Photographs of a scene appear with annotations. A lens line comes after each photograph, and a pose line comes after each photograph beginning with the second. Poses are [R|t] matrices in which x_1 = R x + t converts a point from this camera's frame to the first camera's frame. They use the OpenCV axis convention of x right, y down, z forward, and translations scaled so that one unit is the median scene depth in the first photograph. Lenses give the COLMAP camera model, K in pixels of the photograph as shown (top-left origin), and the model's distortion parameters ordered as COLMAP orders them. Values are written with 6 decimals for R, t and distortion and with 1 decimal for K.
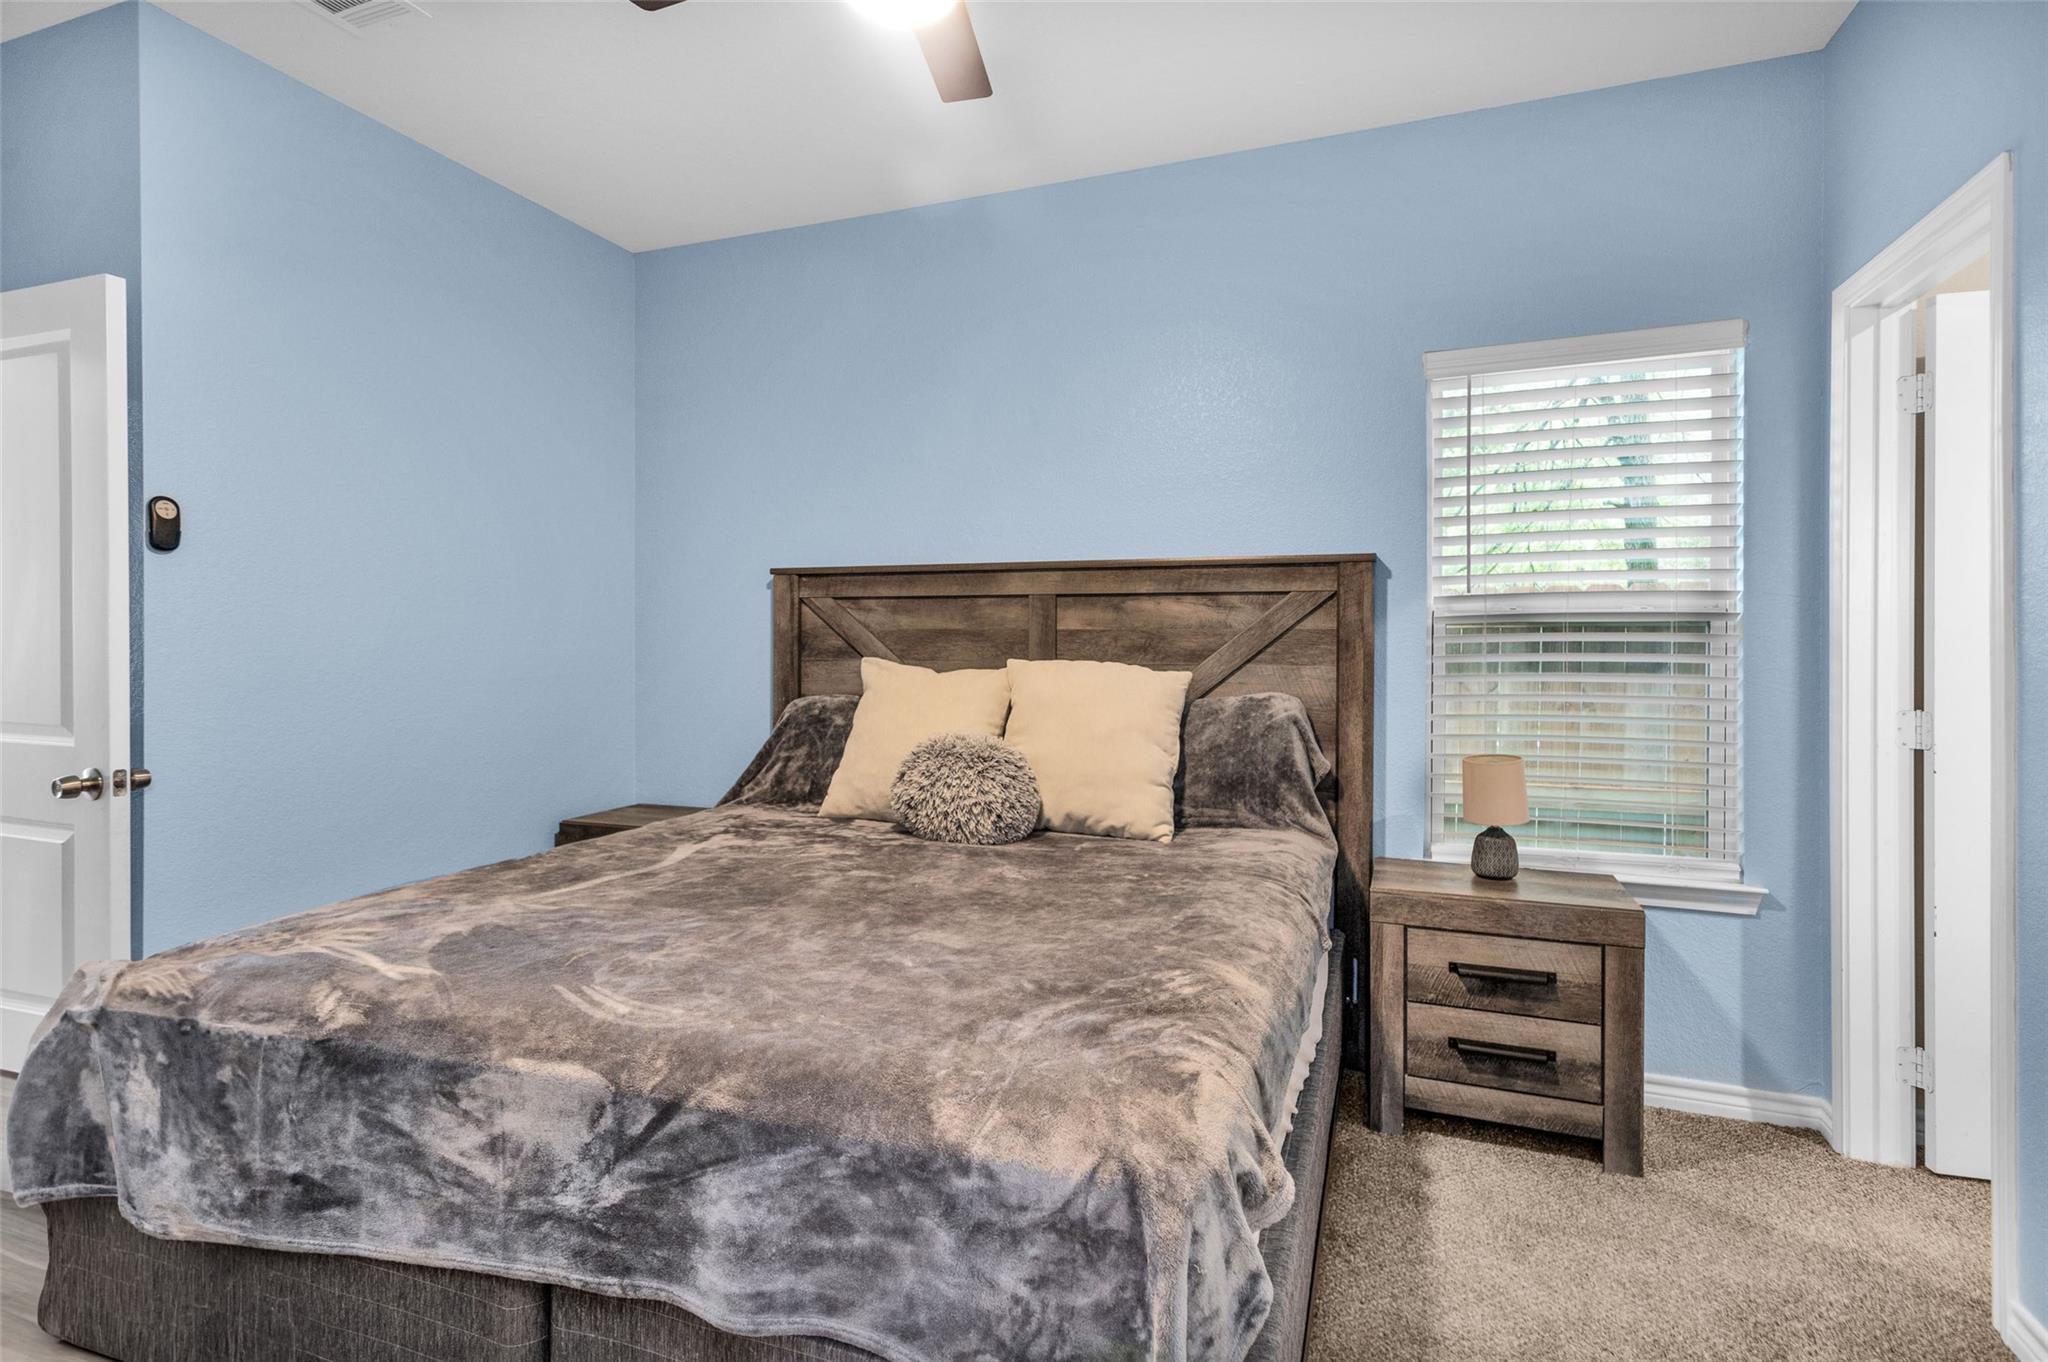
lens RADIAL K [[967.1, 0, 1028.4], [0, 967.1, 649.6], [0, 0, 1]] dist [-0.000586, 0.002405]
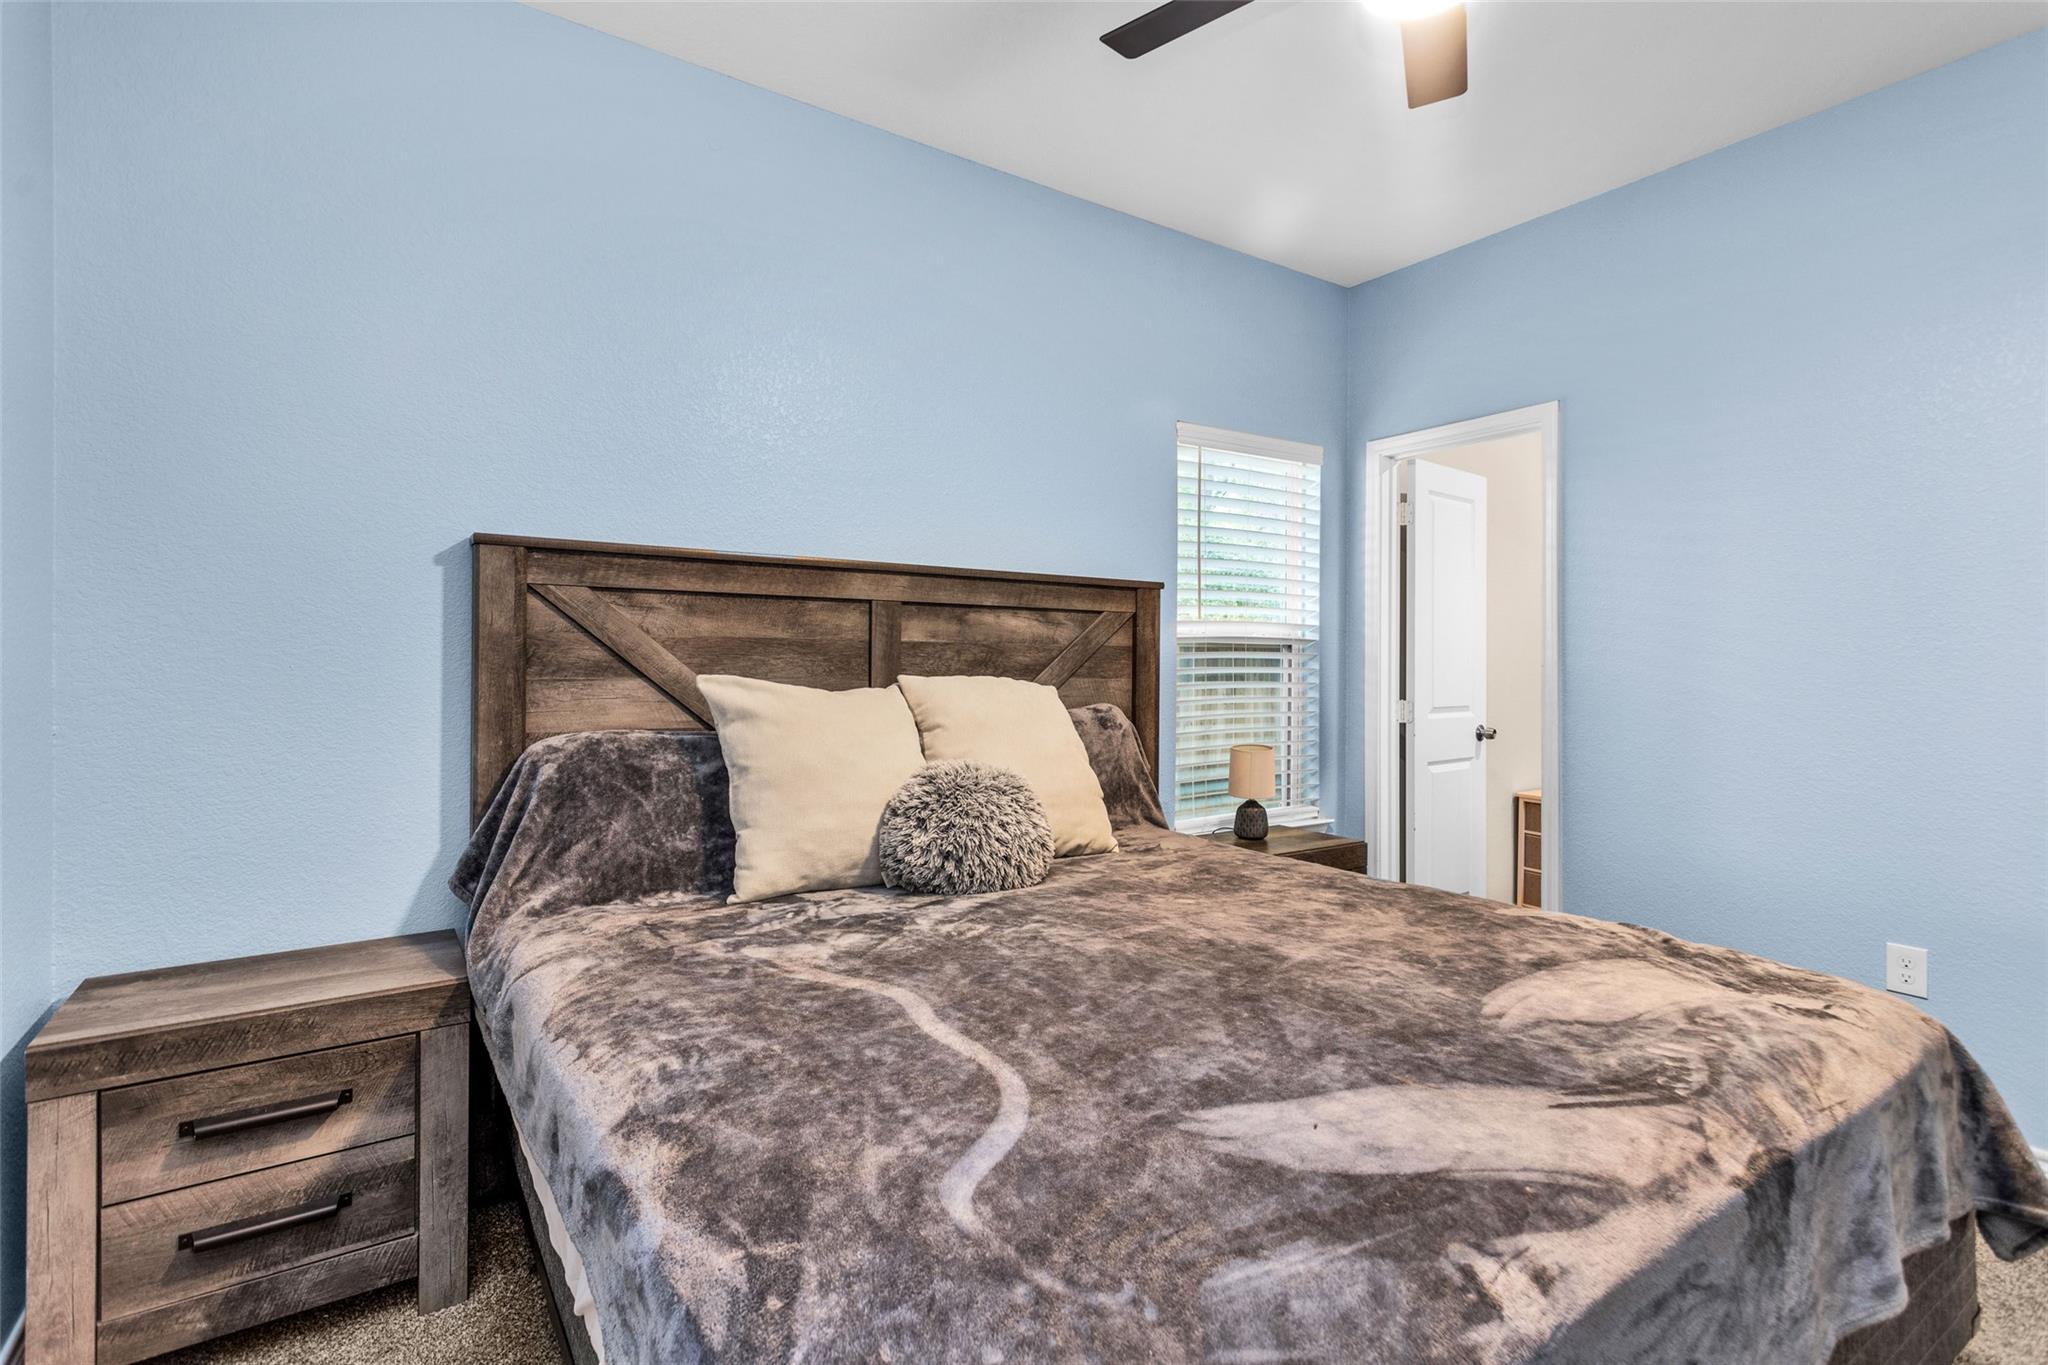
lens RADIAL K [[967.1, 0, 1028.4], [0, 967.1, 651.1], [0, 0, 1]] dist [-0.000586, 0.002405]
pose [[0.588559, 0.010358, 0.808388, -0.648829], [-0.000204, 0.999920, -0.012663, -0.000893], [-0.808454, 0.007289, 0.588514, 0.409187]]
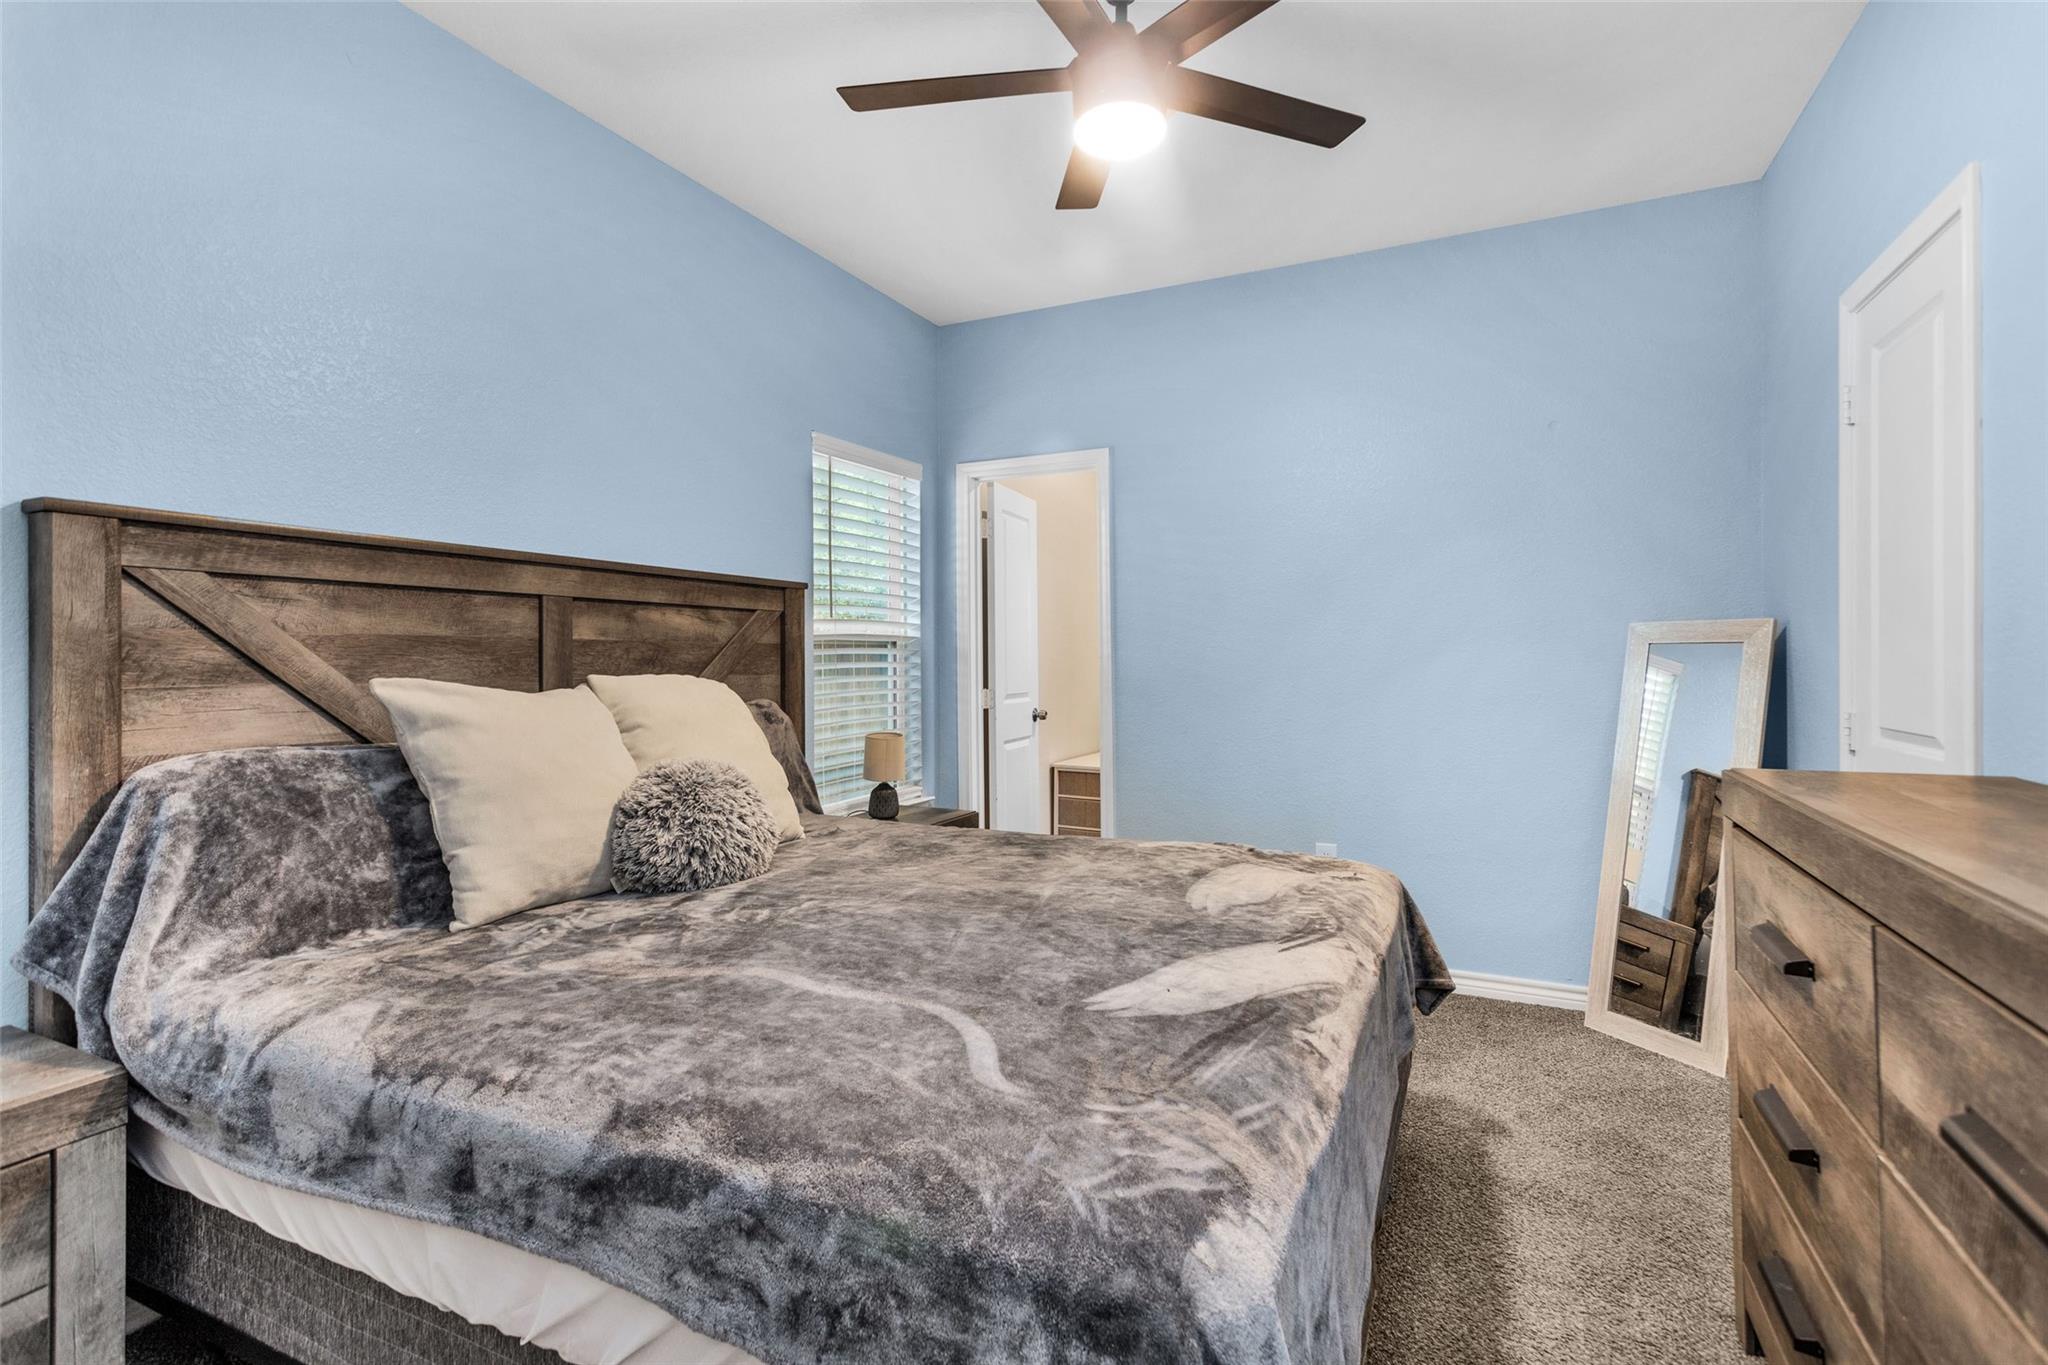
lens RADIAL K [[967.1, 0, 1028.4], [0, 967.1, 651.1], [0, 0, 1]] dist [-0.000586, 0.002405]
pose [[0.090849, 0.004234, 0.995856, -0.803254], [0.010611, 0.999930, -0.005220, -0.002291], [-0.995808, 0.011041, 0.090797, 0.564611]]
